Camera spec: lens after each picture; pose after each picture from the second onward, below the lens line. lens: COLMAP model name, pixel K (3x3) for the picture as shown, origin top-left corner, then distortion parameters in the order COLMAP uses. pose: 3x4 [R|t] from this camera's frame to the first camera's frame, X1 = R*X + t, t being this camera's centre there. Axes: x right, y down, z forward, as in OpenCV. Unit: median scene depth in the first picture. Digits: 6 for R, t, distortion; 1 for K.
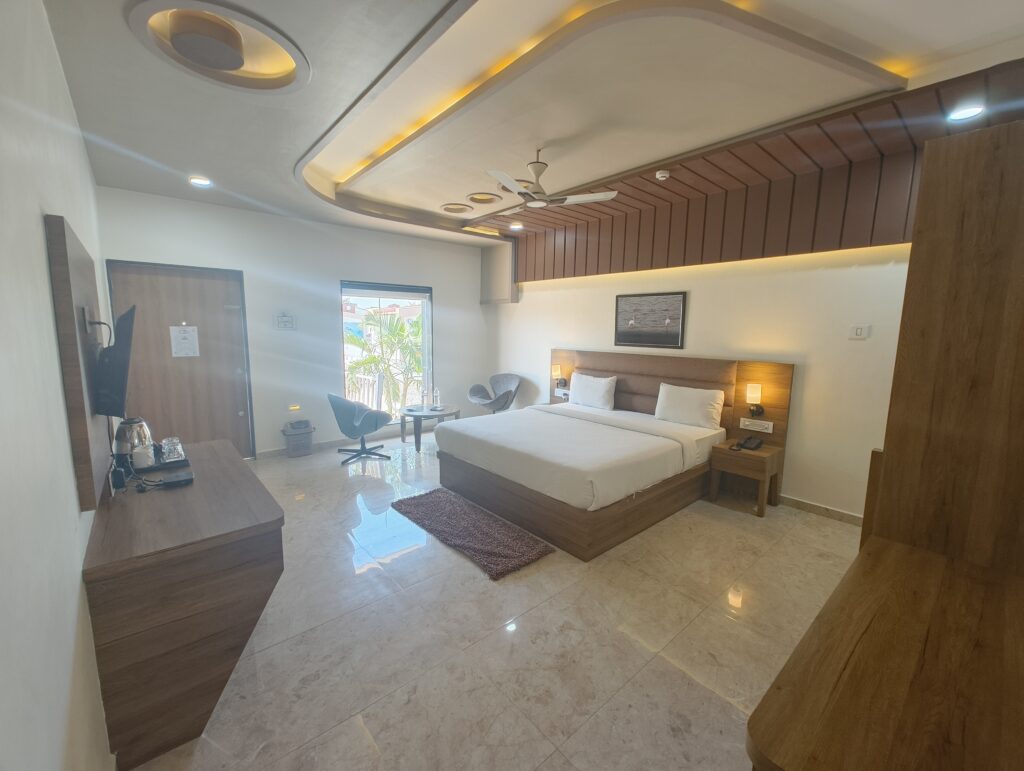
lens RADIAL K [[419.7, 0, 512.0], [0, 419.7, 385.5], [0, 0, 1]] dist [0.003027, 0.000264]
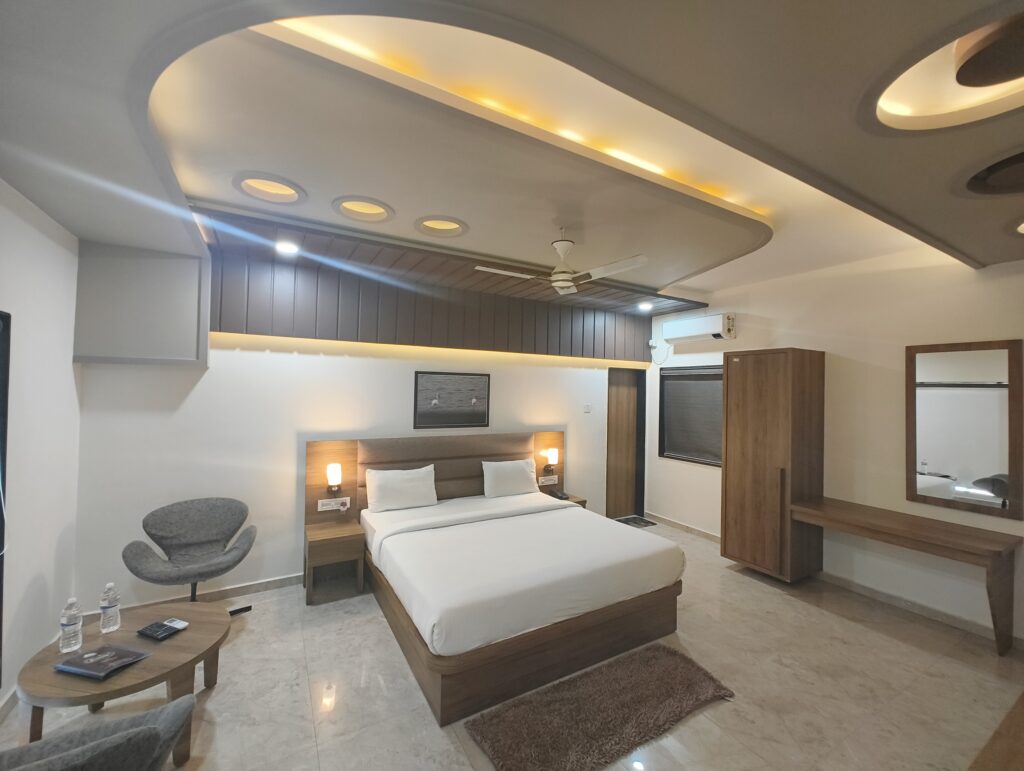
lens RADIAL K [[419.7, 0, 512.0], [0, 419.7, 385.5], [0, 0, 1]] dist [0.003027, 0.000264]
pose [[0.194249, 0.002983, 0.980948, -0.627308], [0.120427, 0.992359, -0.026865, -0.152473], [-0.973532, 0.123351, 0.192405, 0.712739]]
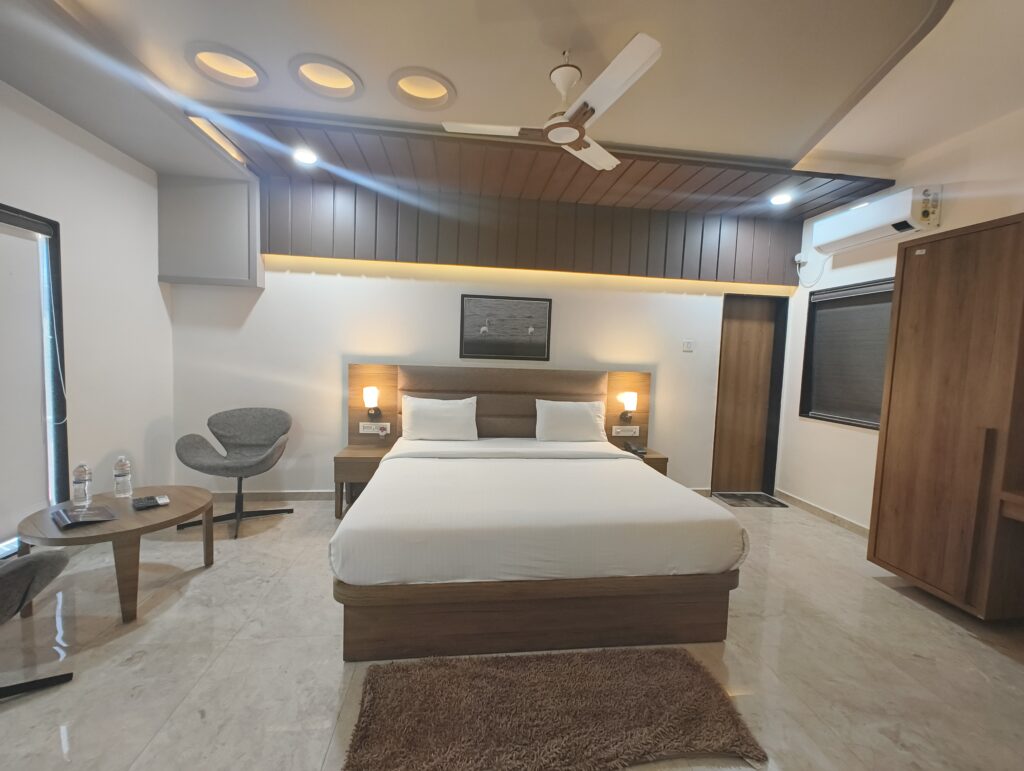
lens RADIAL K [[420.9, 0, 512.0], [0, 420.9, 385.5], [0, 0, 1]] dist [-0.013795, 0.007314]
pose [[0.562473, -0.051213, 0.825228, -0.397632], [0.087030, 0.996203, 0.002504, -0.041810], [-0.822223, 0.070411, 0.564794, 0.542559]]
